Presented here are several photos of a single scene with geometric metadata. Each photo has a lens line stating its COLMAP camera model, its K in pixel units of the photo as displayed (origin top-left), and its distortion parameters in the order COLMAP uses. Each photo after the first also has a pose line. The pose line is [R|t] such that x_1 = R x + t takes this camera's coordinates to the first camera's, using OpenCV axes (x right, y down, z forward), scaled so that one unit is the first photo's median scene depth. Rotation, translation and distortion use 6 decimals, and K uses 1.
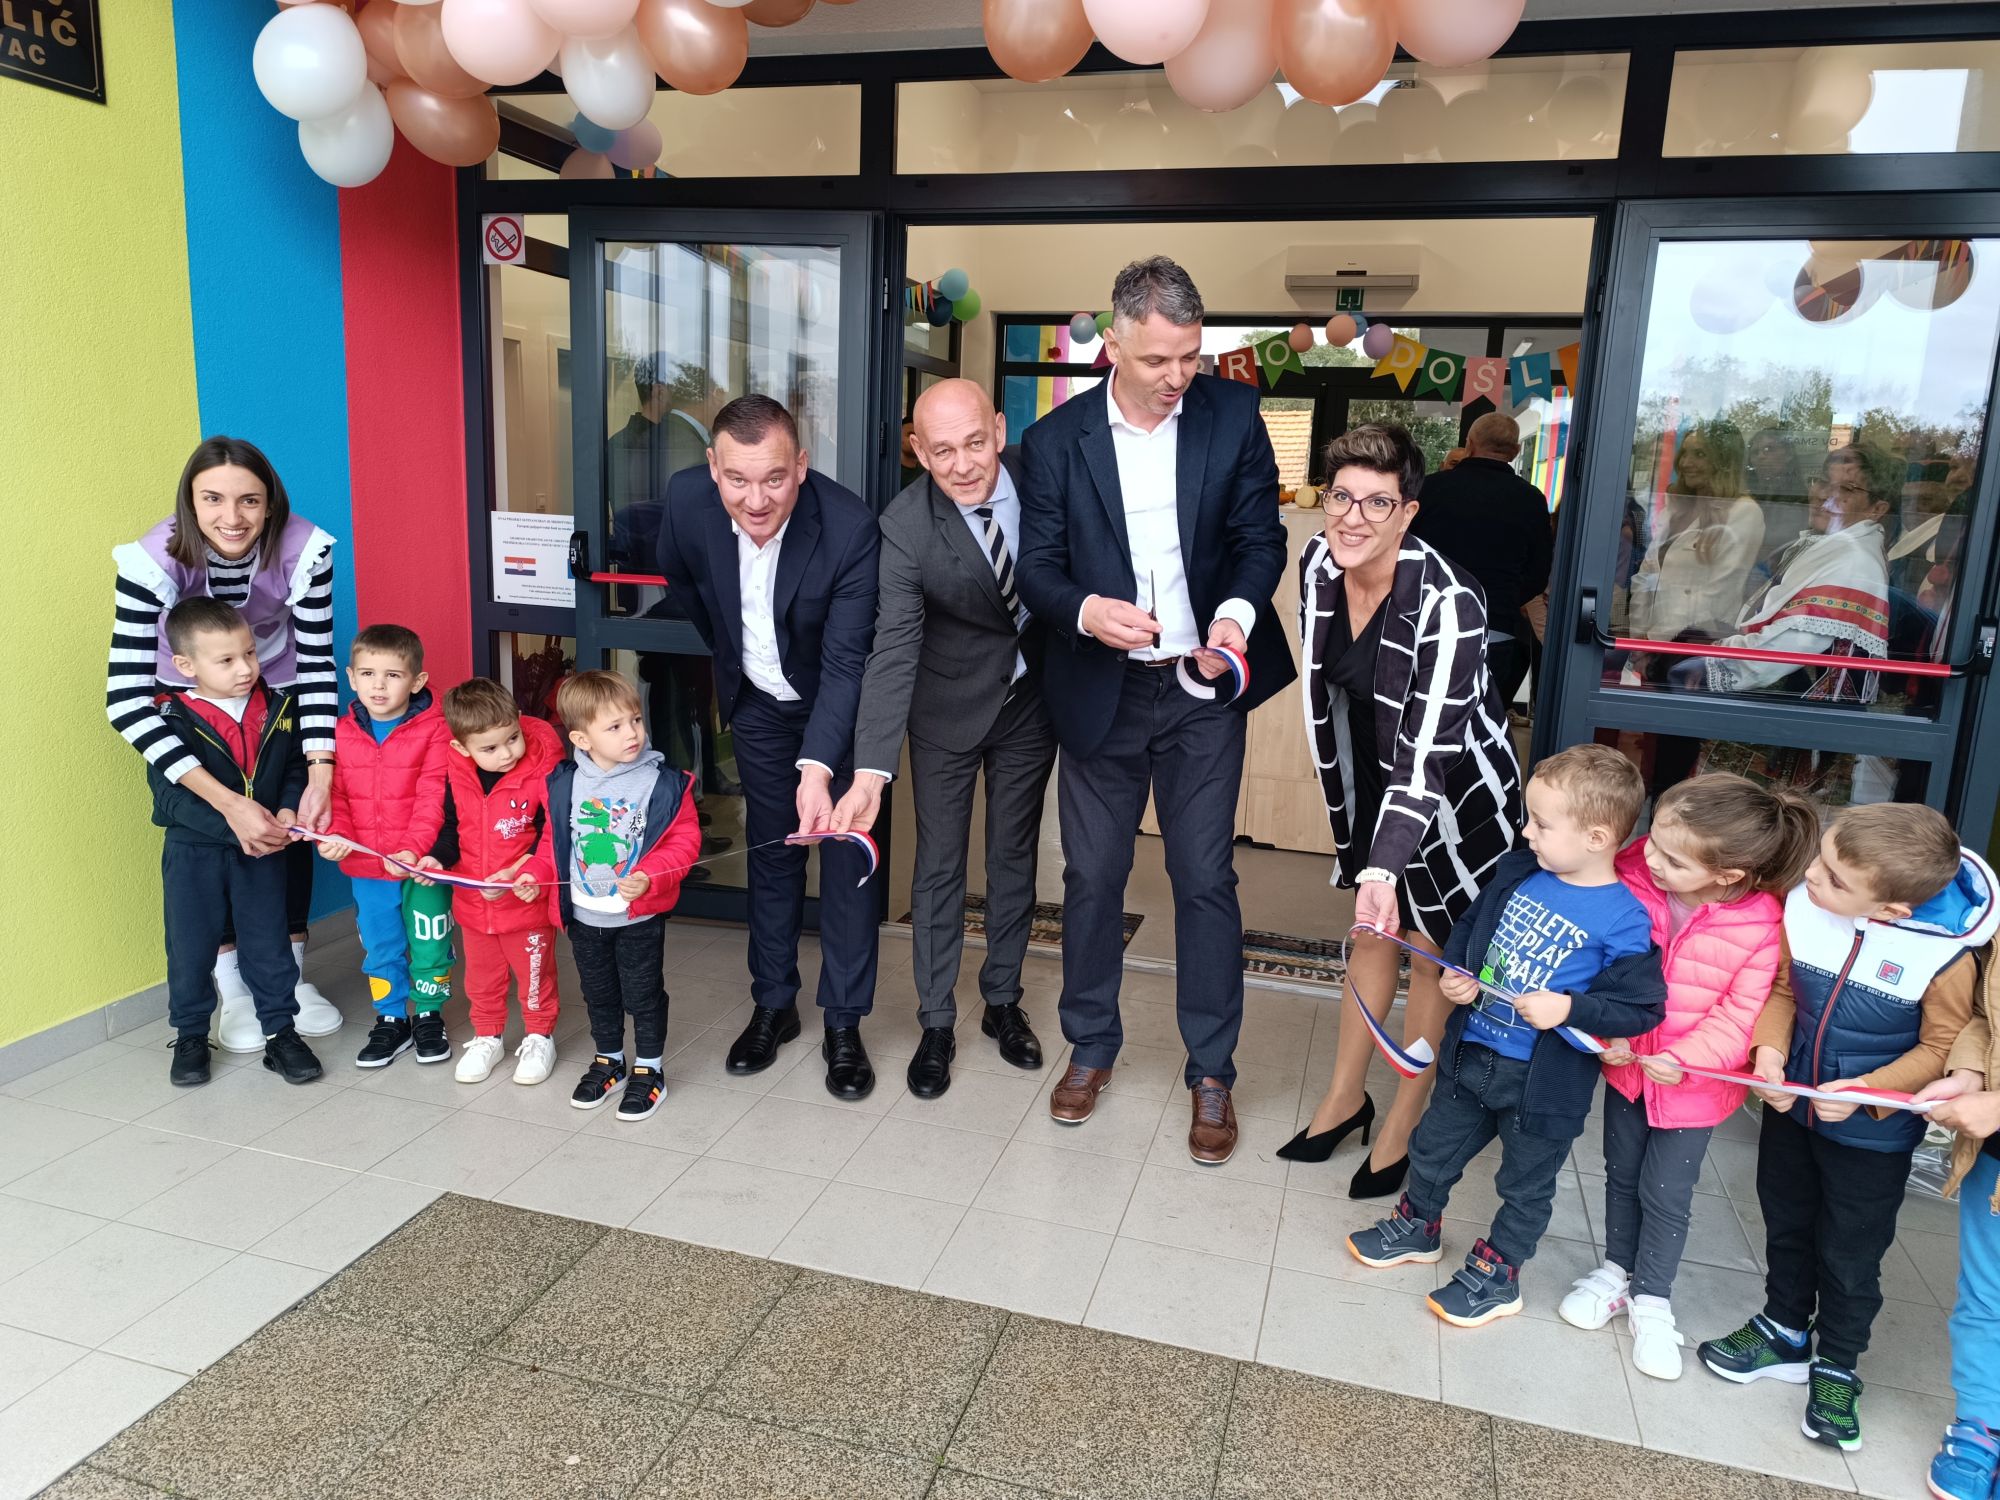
lens RADIAL K [[1371.1, 0, 993.0], [0, 1371.1, 722.1], [0, 0, 1]] dist [0.021349, -0.022719]
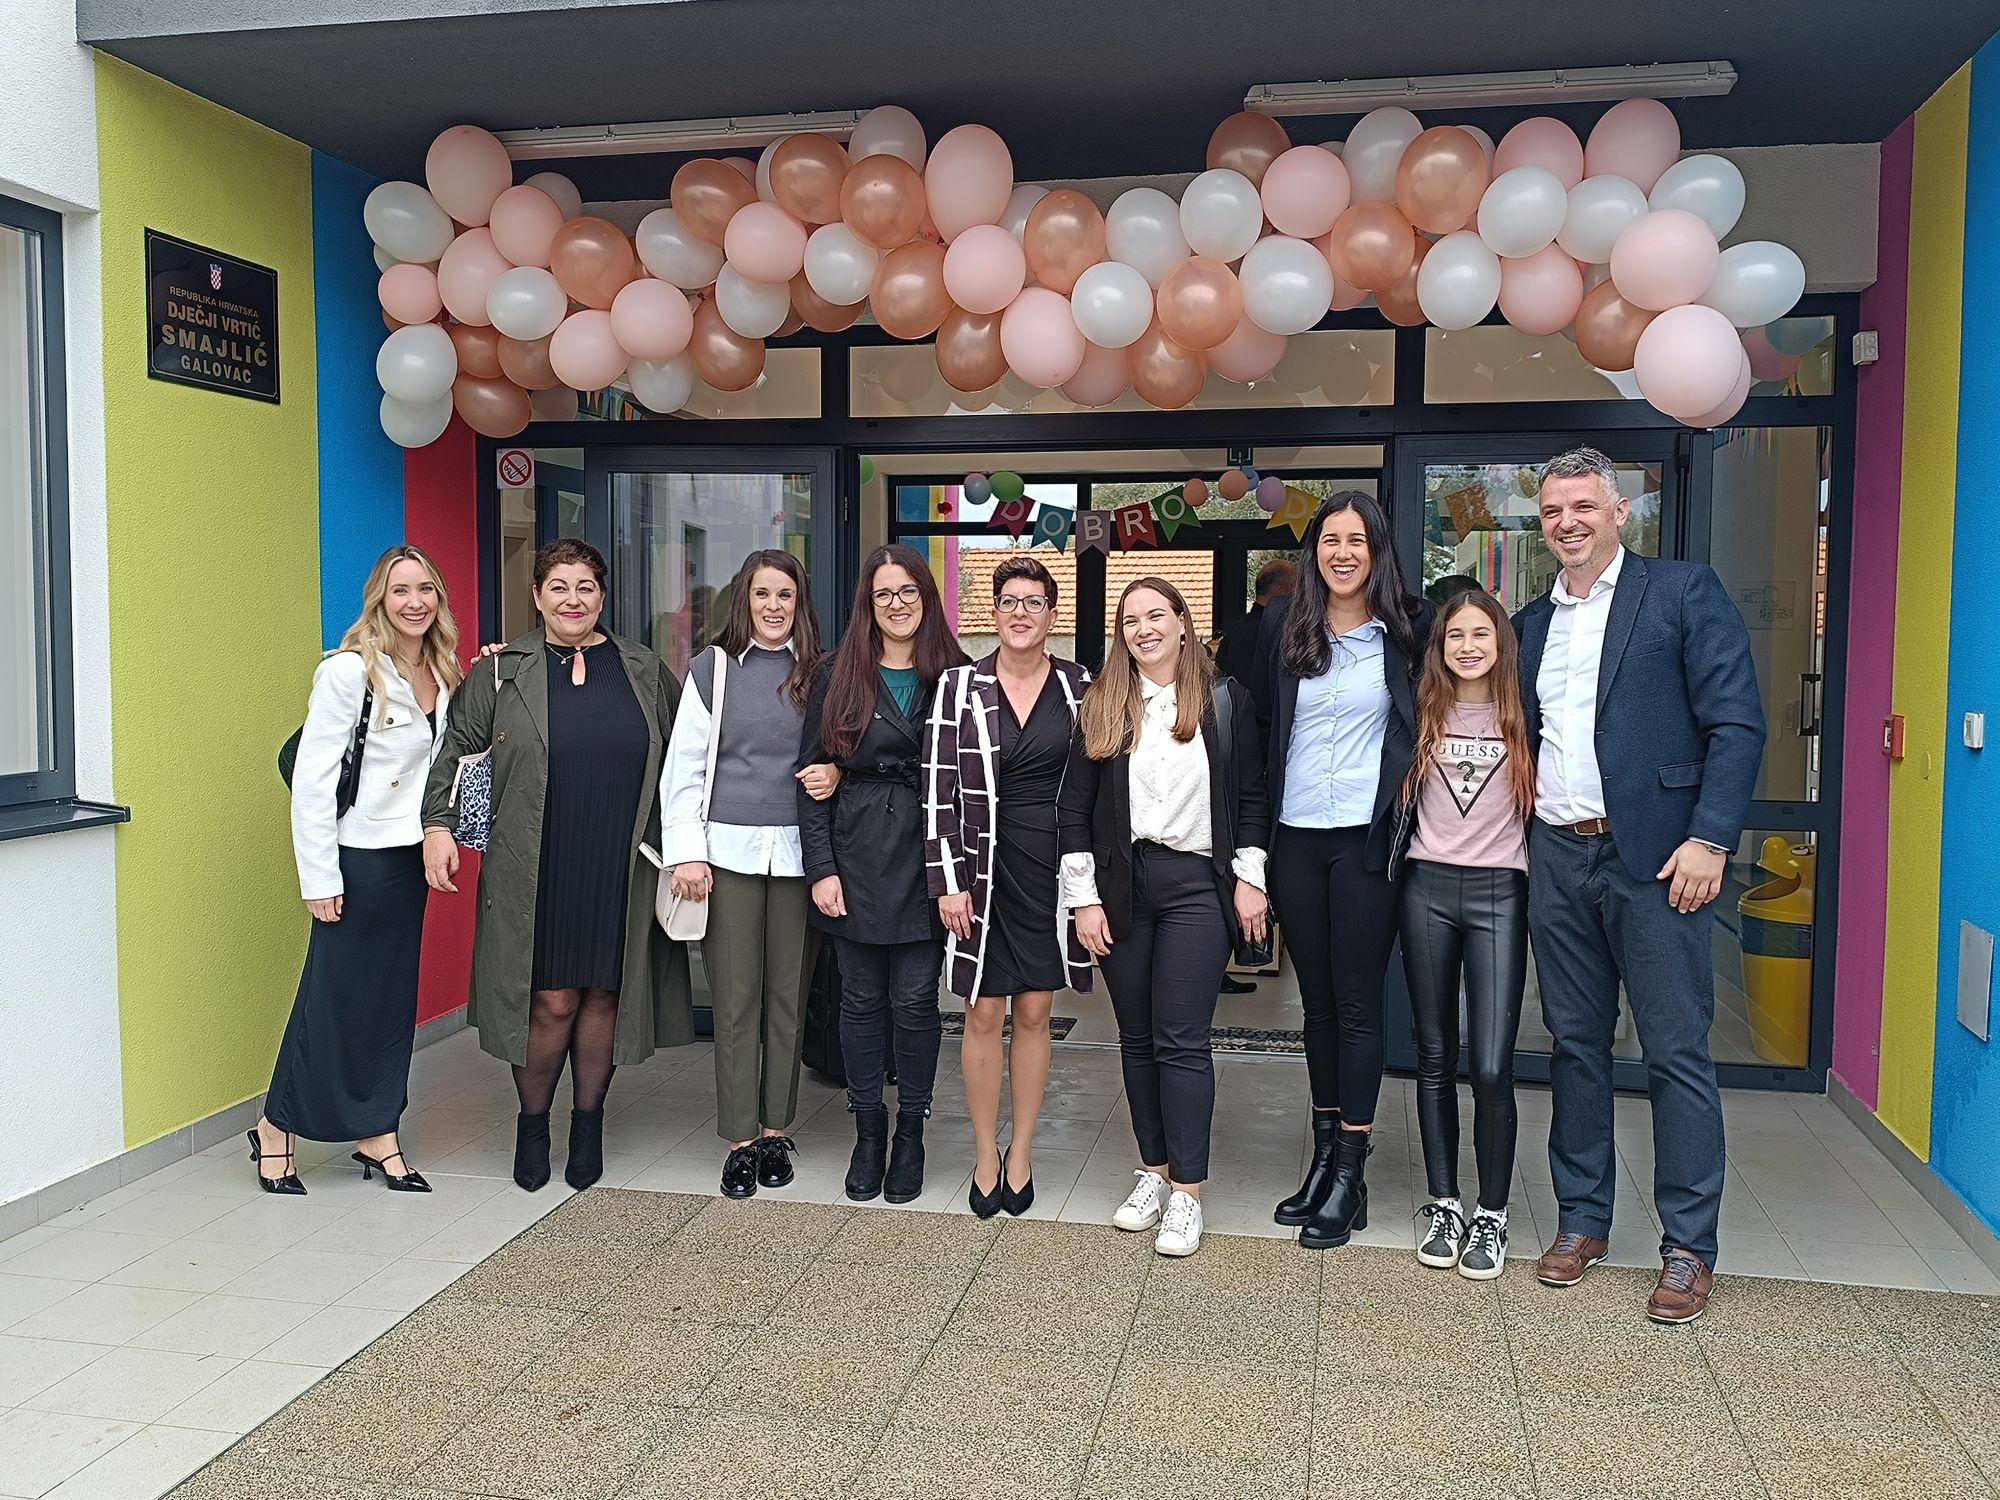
lens RADIAL K [[1814.7, 0, 1000.0], [0, 1814.7, 750.0], [0, 0, 1]] dist [0.026018, -0.003610]
pose [[0.995251, -0.040745, 0.088401, -0.086130], [0.050021, 0.993171, -0.105398, 0.080138], [-0.083503, 0.109320, 0.990493, -0.576196]]
